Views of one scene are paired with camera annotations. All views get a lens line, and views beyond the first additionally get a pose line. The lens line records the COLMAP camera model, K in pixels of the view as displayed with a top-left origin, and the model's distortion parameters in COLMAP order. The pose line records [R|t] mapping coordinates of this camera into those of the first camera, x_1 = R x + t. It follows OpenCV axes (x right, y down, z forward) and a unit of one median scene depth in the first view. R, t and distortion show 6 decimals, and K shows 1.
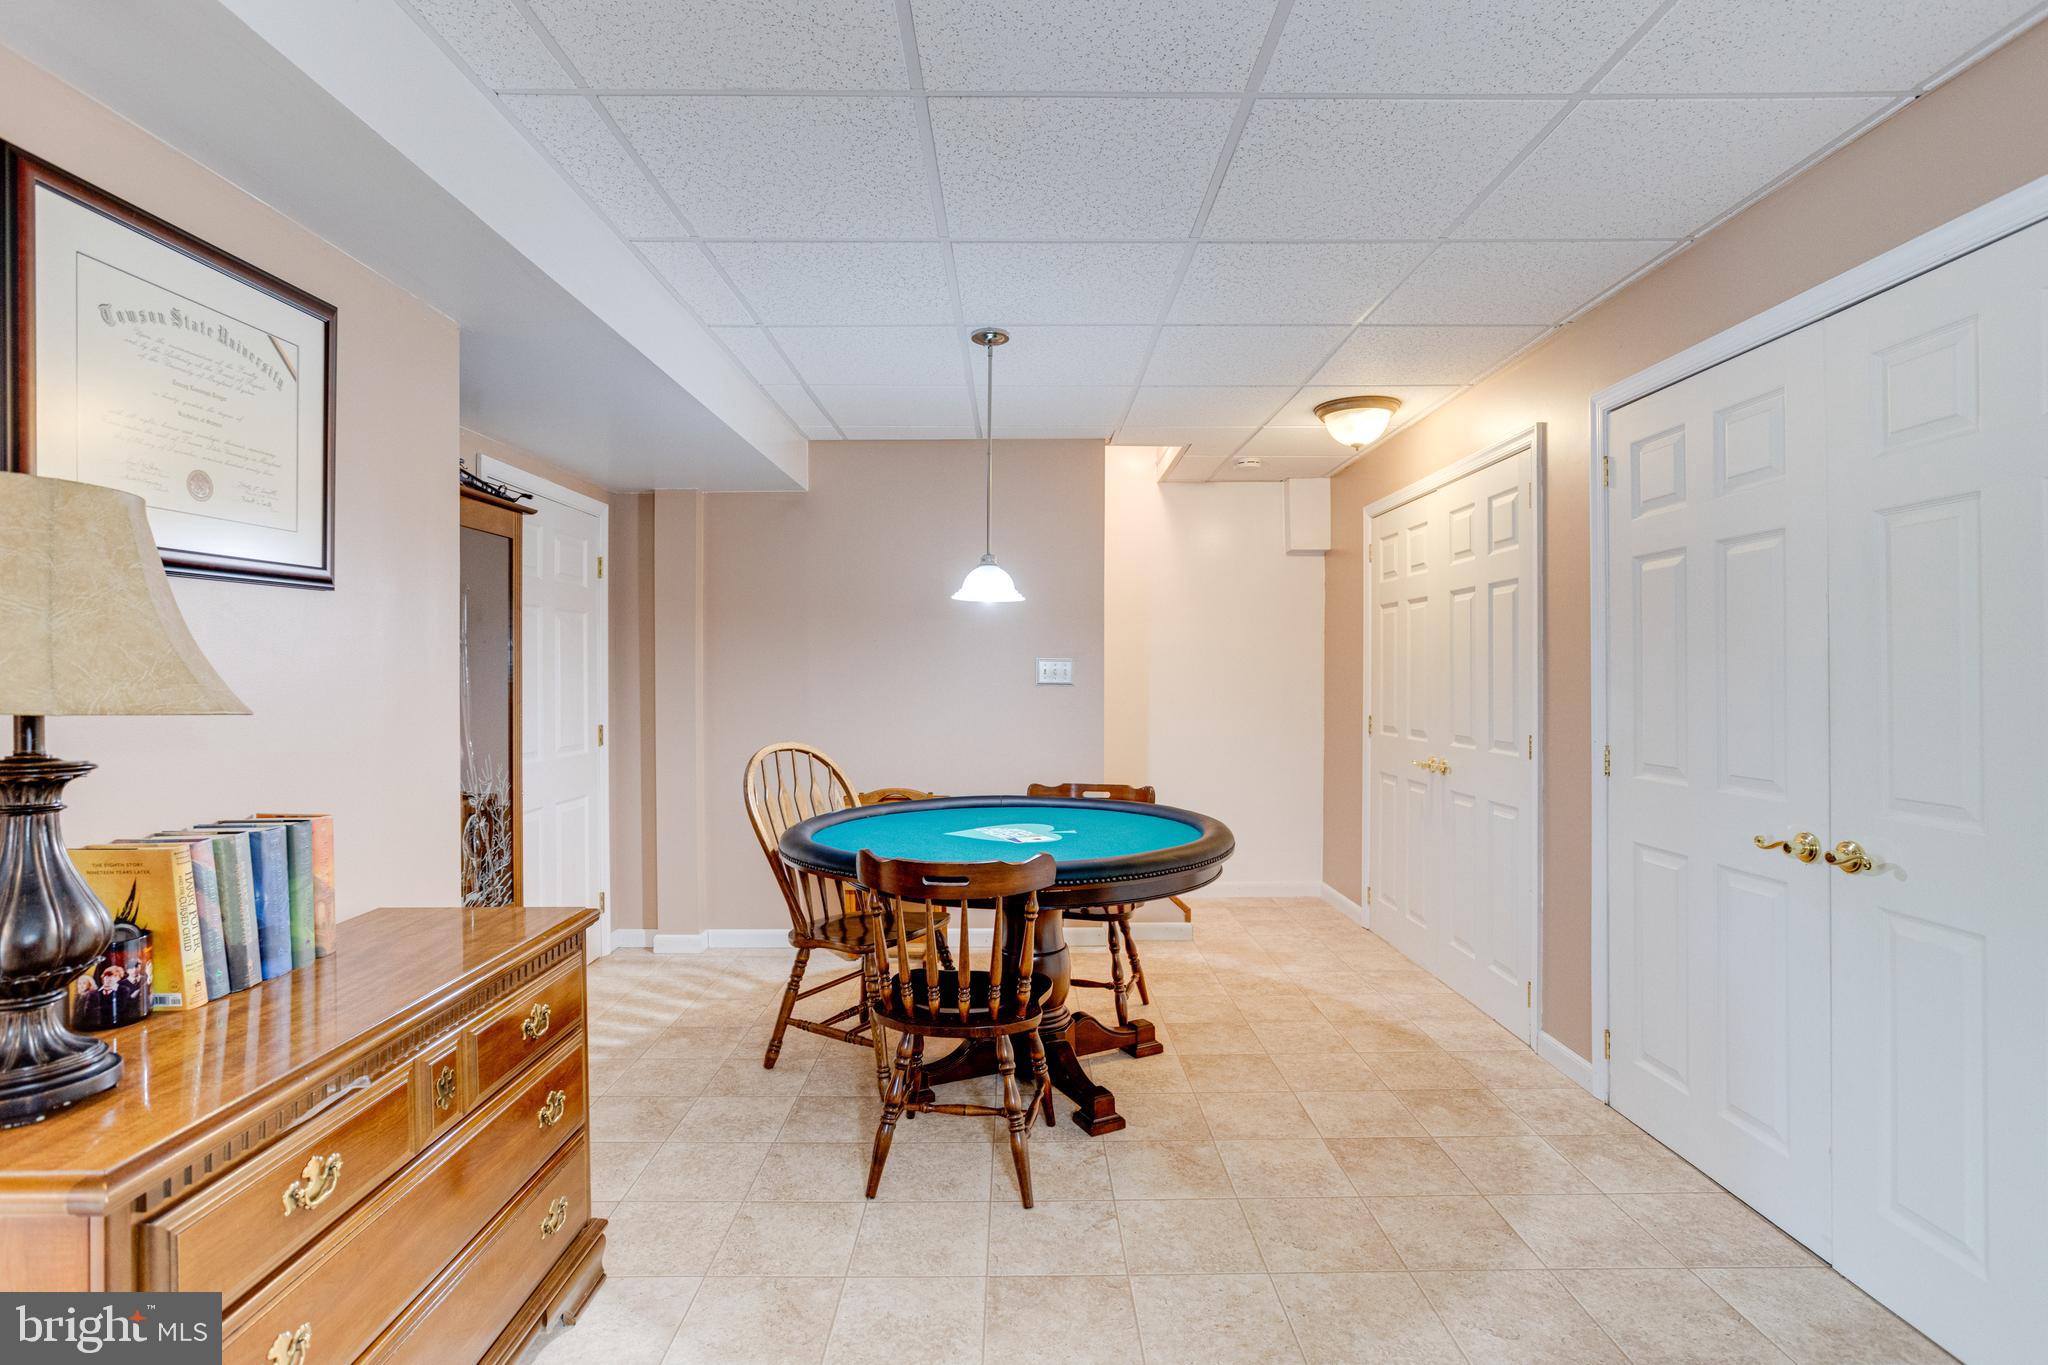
lens RADIAL K [[1002.6, 0, 1022.6], [0, 1002.6, 671.4], [0, 0, 1]] dist [-0.040747, 0.023562]
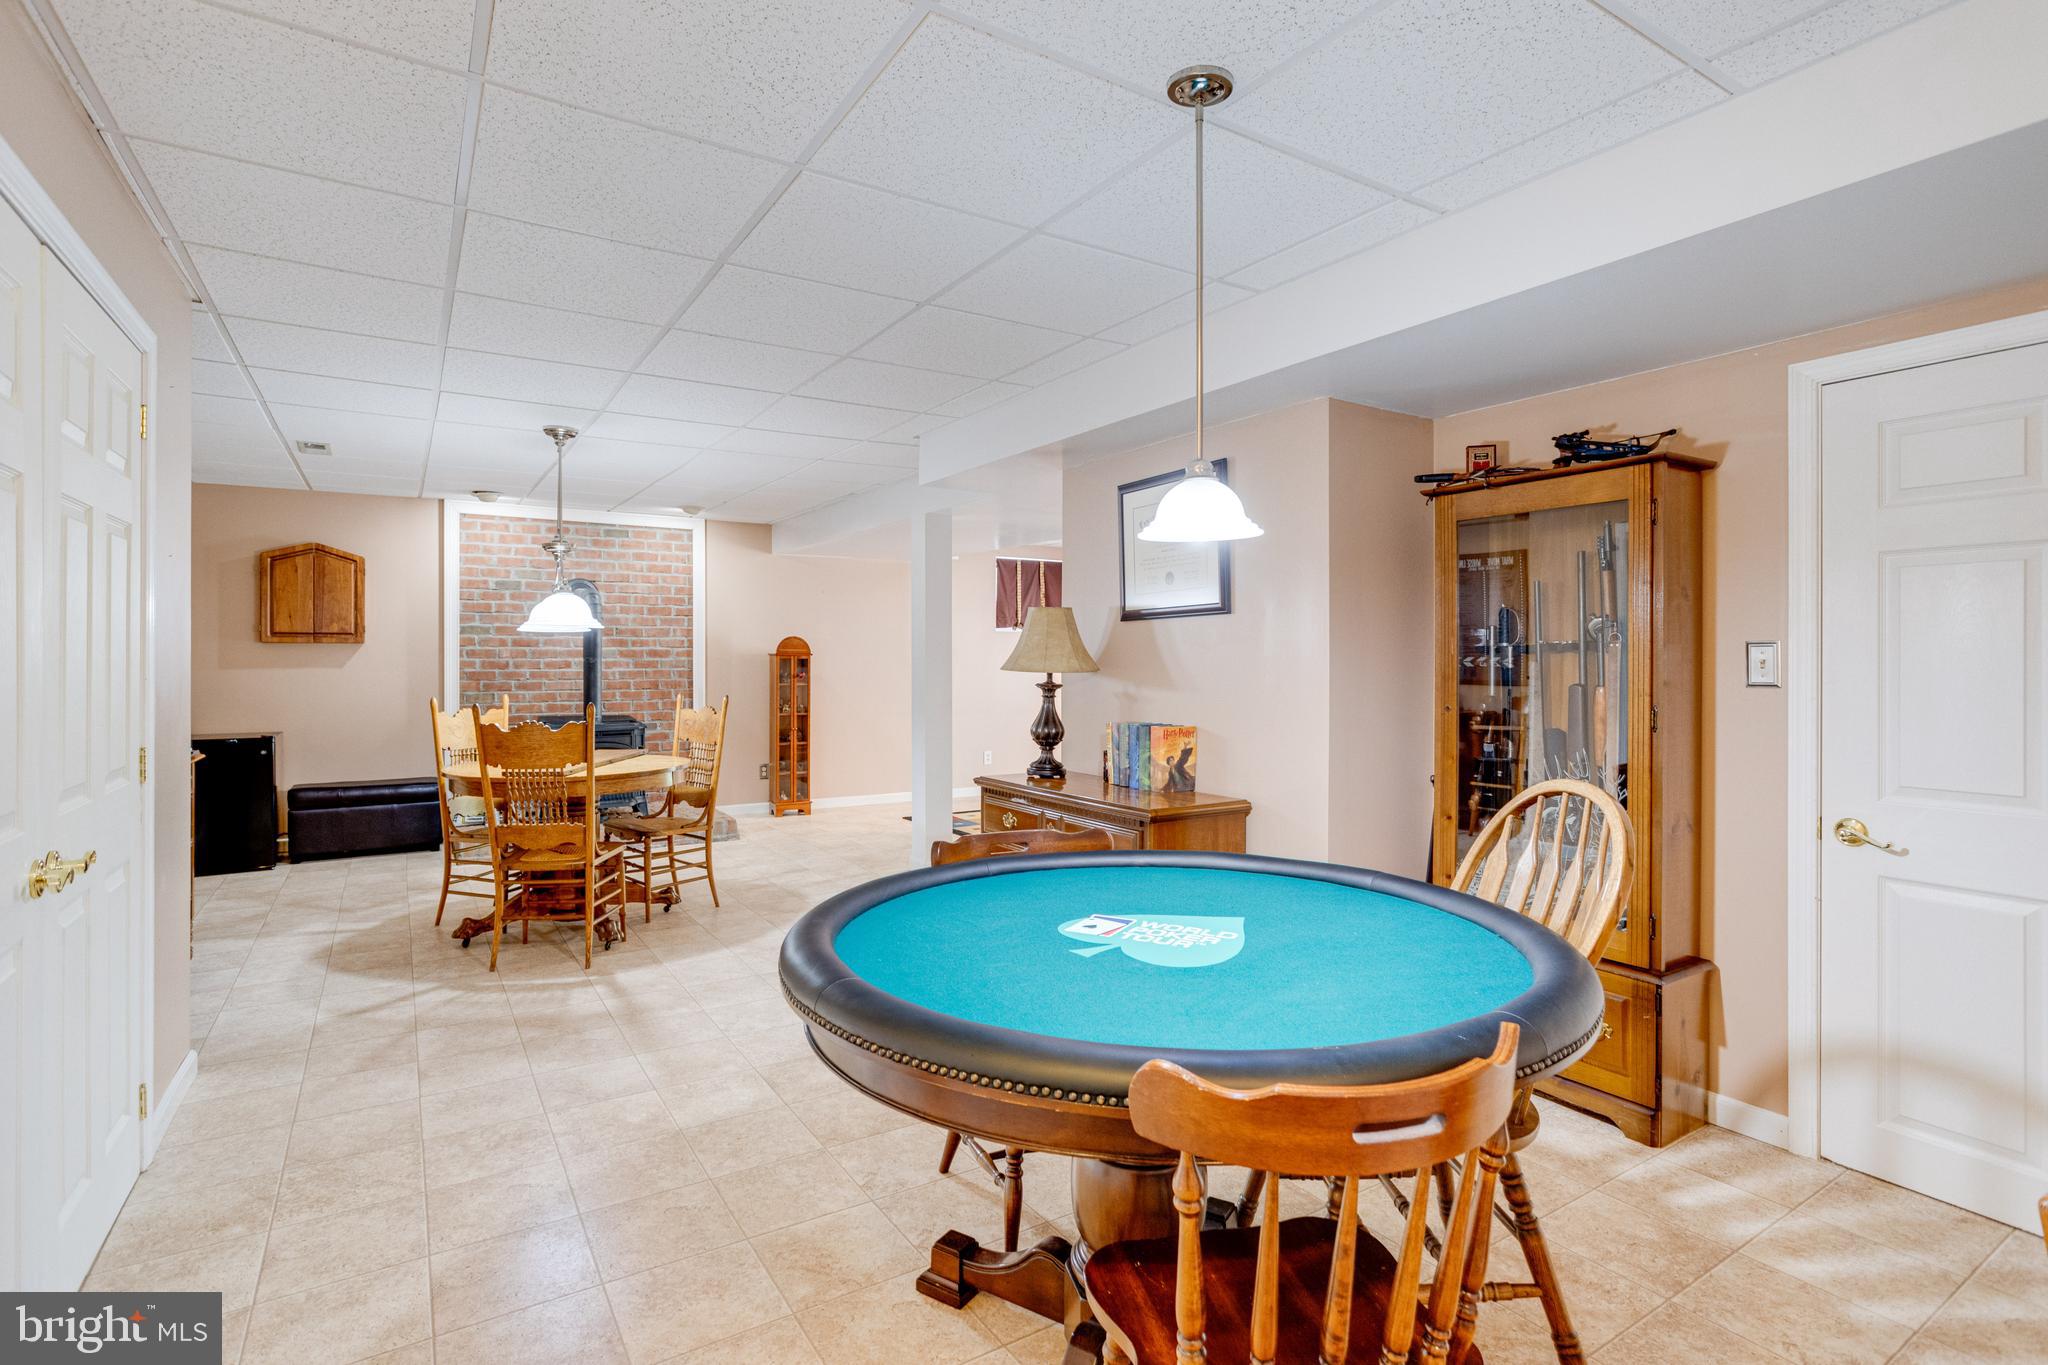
lens RADIAL K [[1002.6, 0, 1022.6], [0, 1002.6, 671.4], [0, 0, 1]] dist [-0.040747, 0.023562]
pose [[-0.848535, 0.006012, -0.529106, 0.453858], [0.001608, 0.999960, 0.008783, 0.002901], [0.529137, 0.006602, -0.848510, 1.799100]]
